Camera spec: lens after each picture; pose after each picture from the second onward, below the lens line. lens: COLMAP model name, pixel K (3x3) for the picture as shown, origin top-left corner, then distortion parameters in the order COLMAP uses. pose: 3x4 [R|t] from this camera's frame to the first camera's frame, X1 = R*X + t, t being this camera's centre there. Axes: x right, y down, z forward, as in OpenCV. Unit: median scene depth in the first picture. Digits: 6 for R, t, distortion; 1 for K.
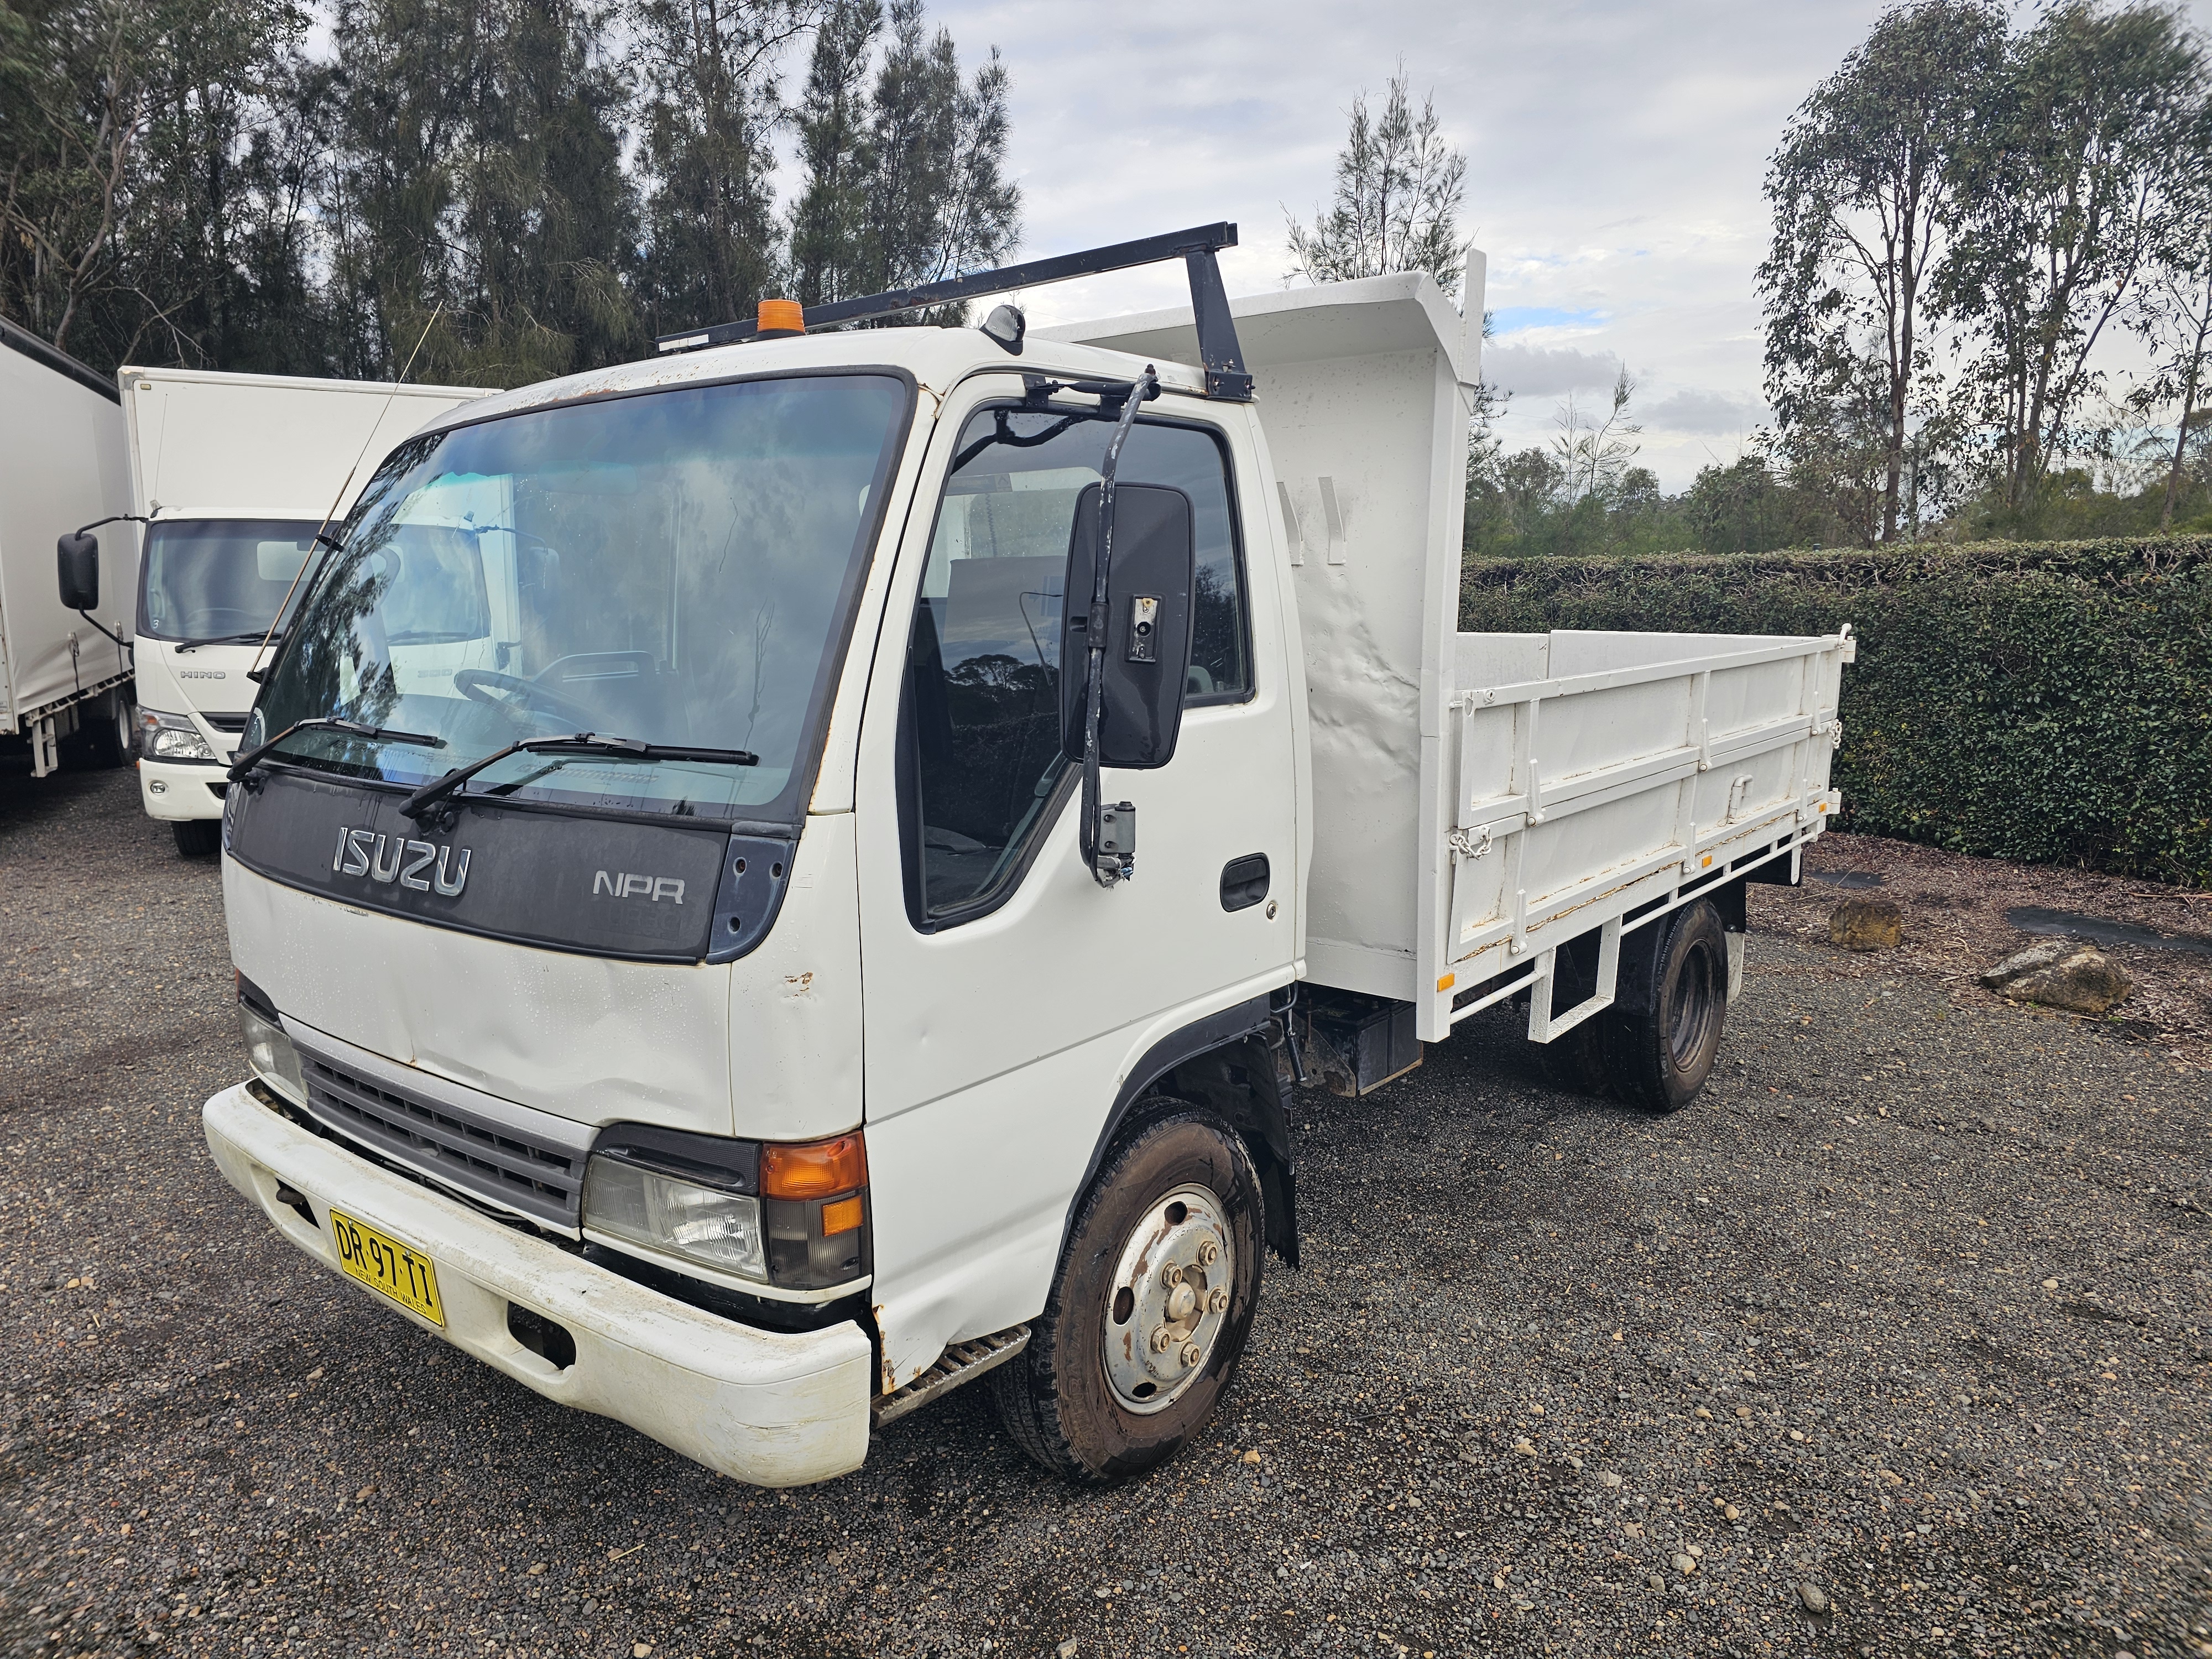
lens RADIAL K [[1483.7, 0, 1089.4], [0, 1483.7, 818.8], [0, 0, 1]] dist [0.062565, -0.048571]
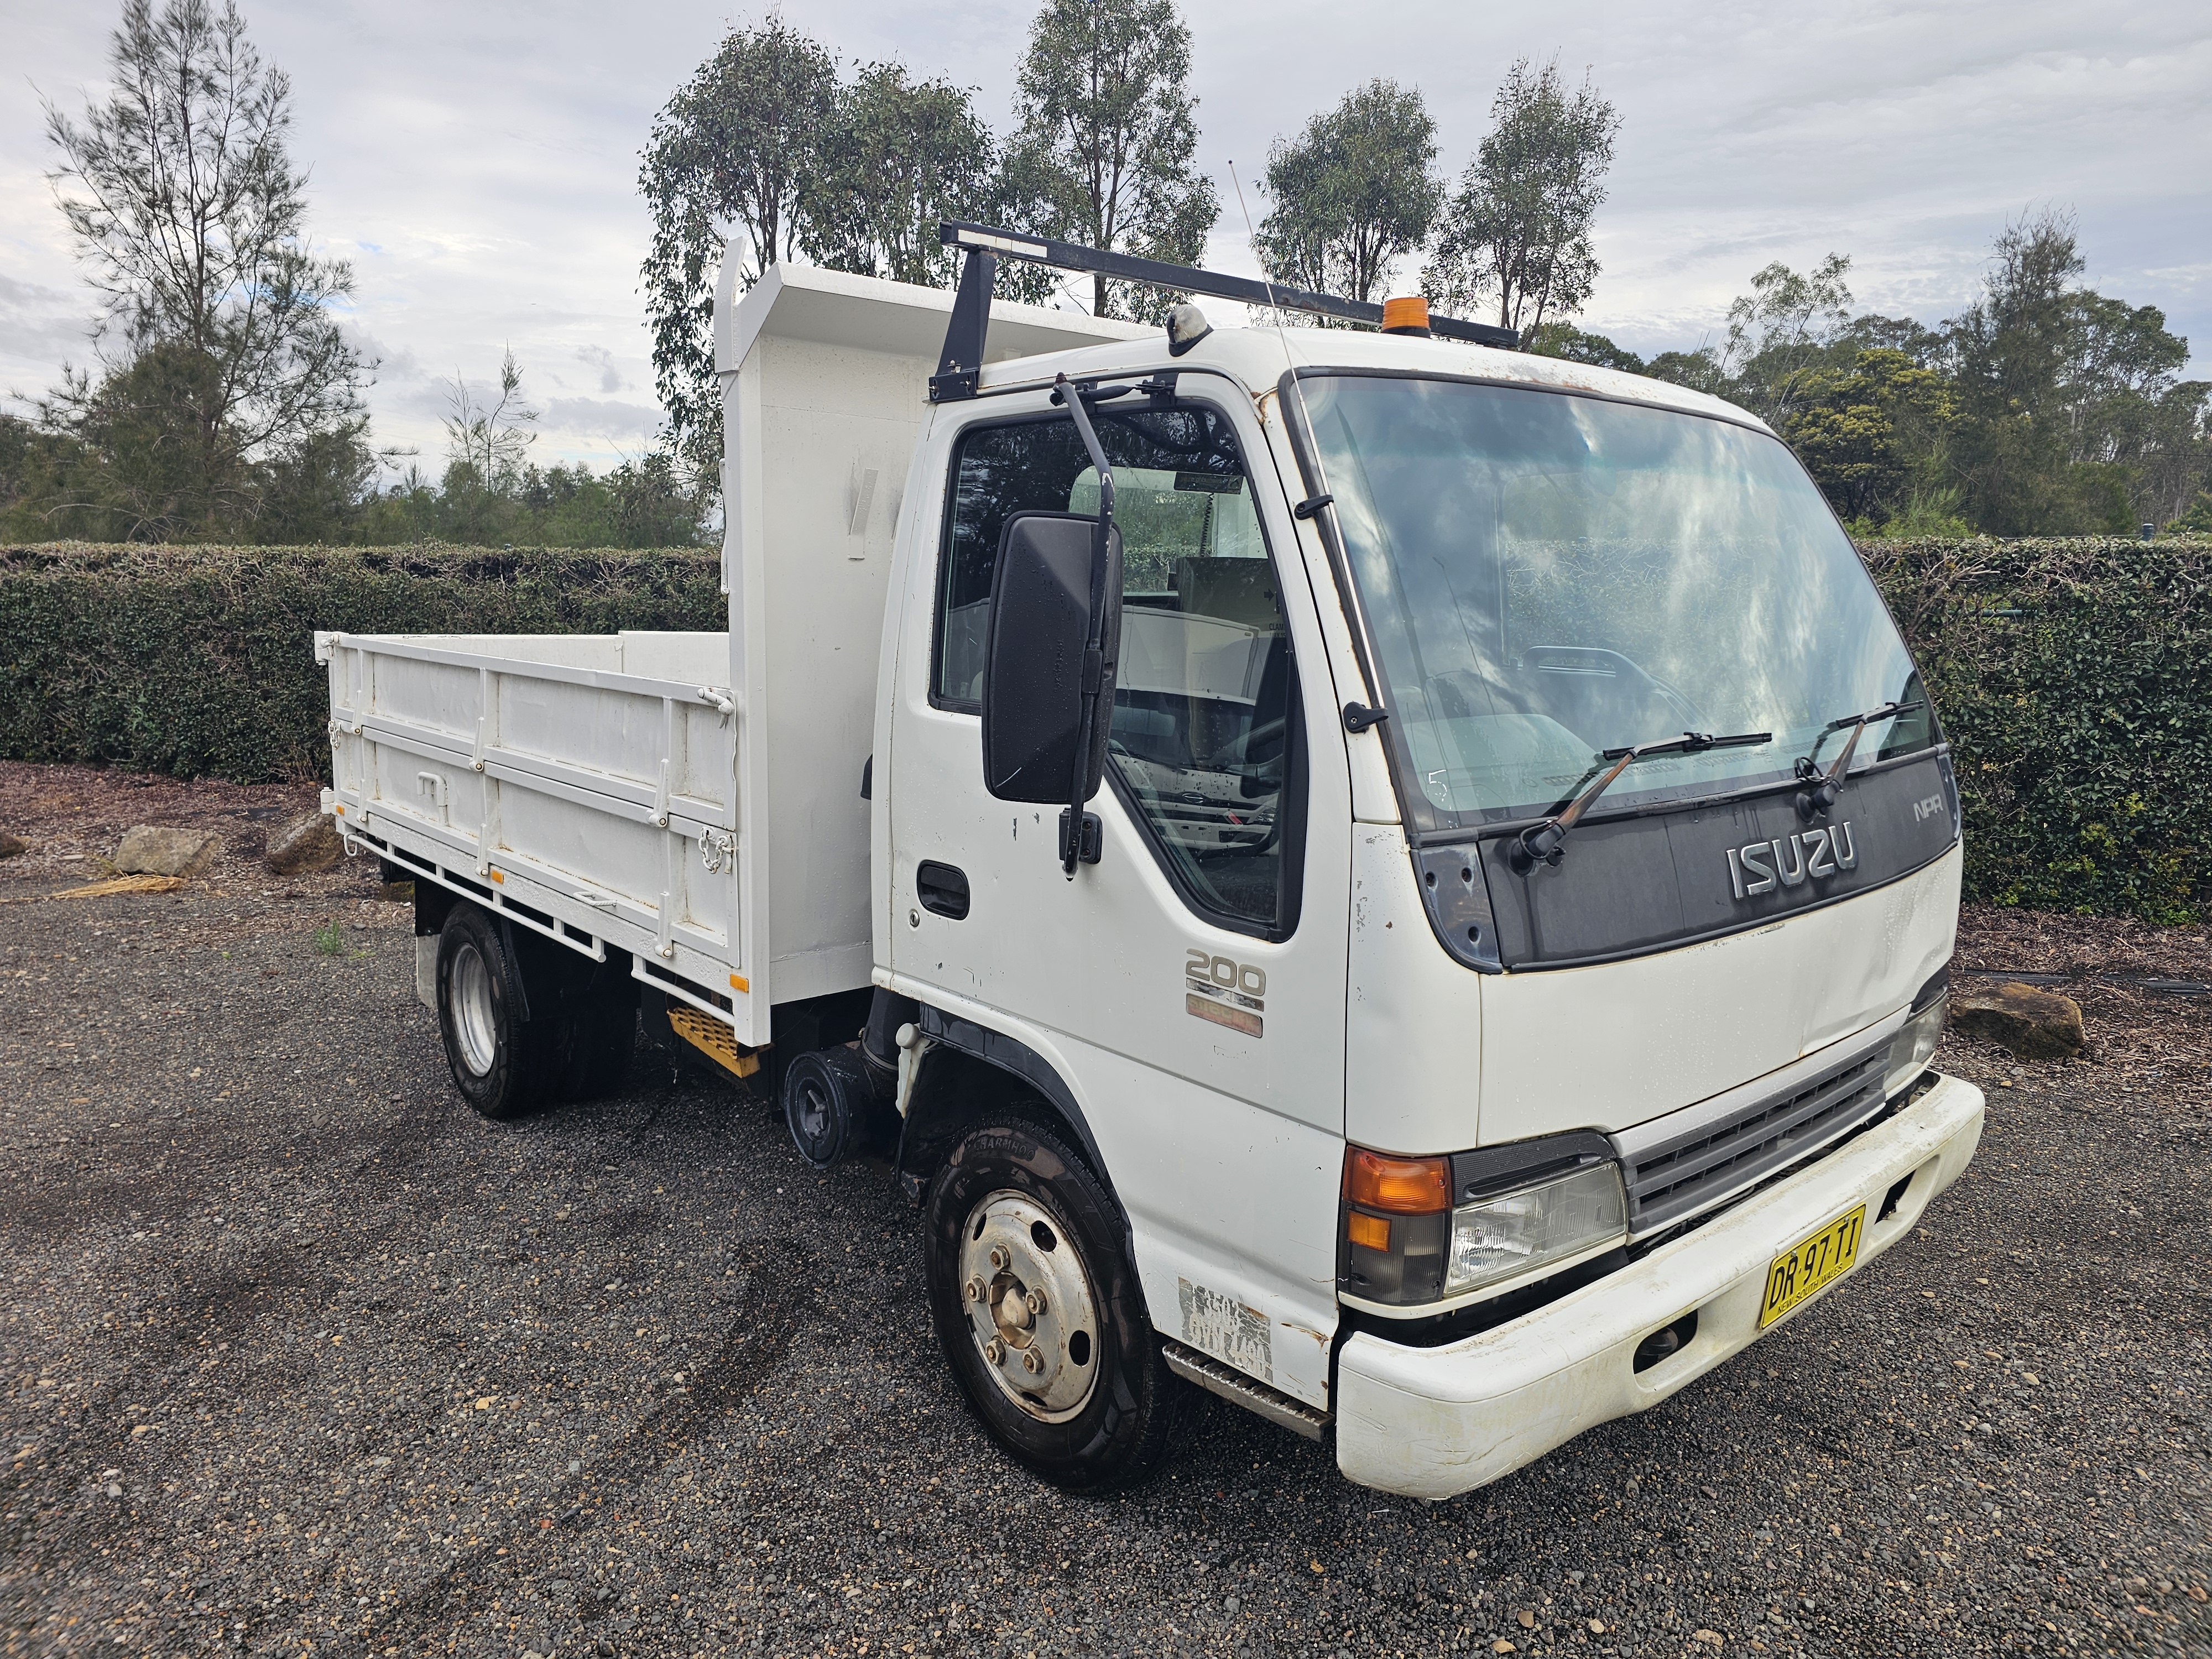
lens RADIAL K [[1483.7, 0, 1109.9], [0, 1483.7, 814.5], [0, 0, 1]] dist [0.062565, -0.048571]
pose [[0.730095, -0.097215, 0.676395, -0.124766], [0.098180, 0.994482, 0.036957, -0.044581], [-0.676256, 0.039426, 0.735611, 0.303896]]
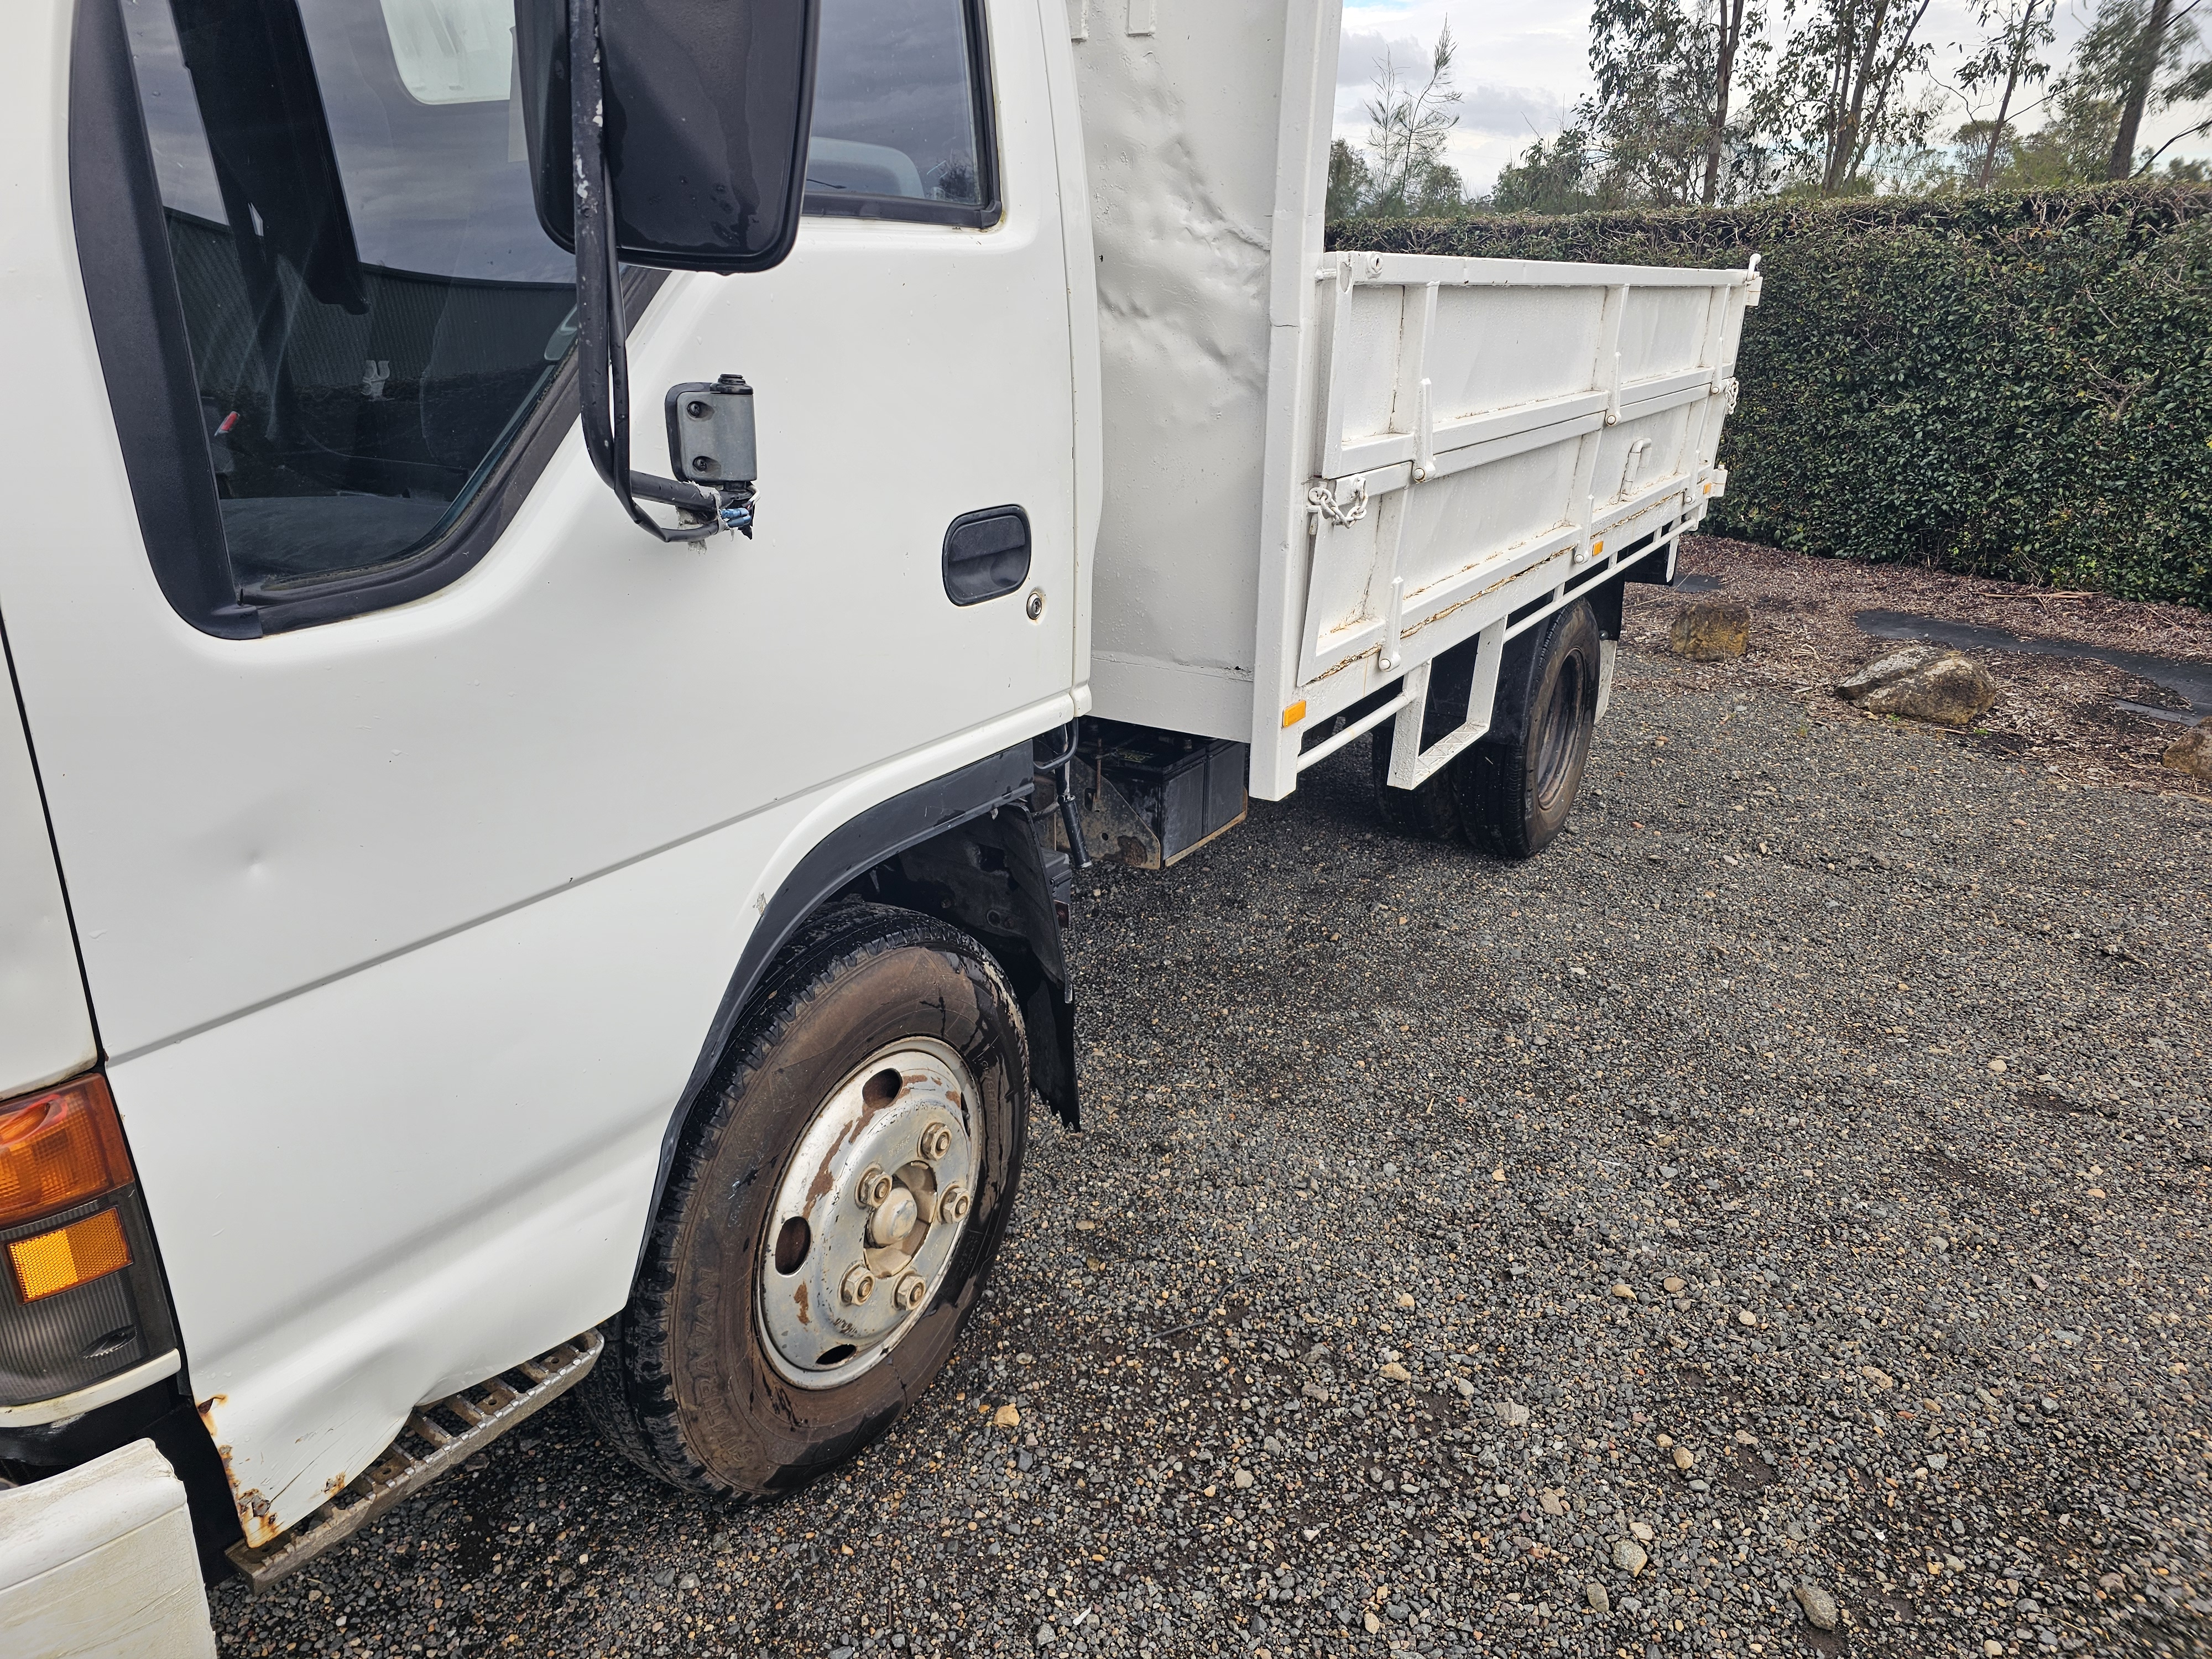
lens RADIAL K [[1483.7, 0, 1095.2], [0, 1483.7, 819.5], [0, 0, 1]] dist [0.062565, -0.048571]
pose [[0.990293, -0.024736, 0.136776, 0.032609], [-0.001182, 0.982503, 0.186245, 0.018484], [-0.138990, -0.184599, 0.972936, 0.203404]]
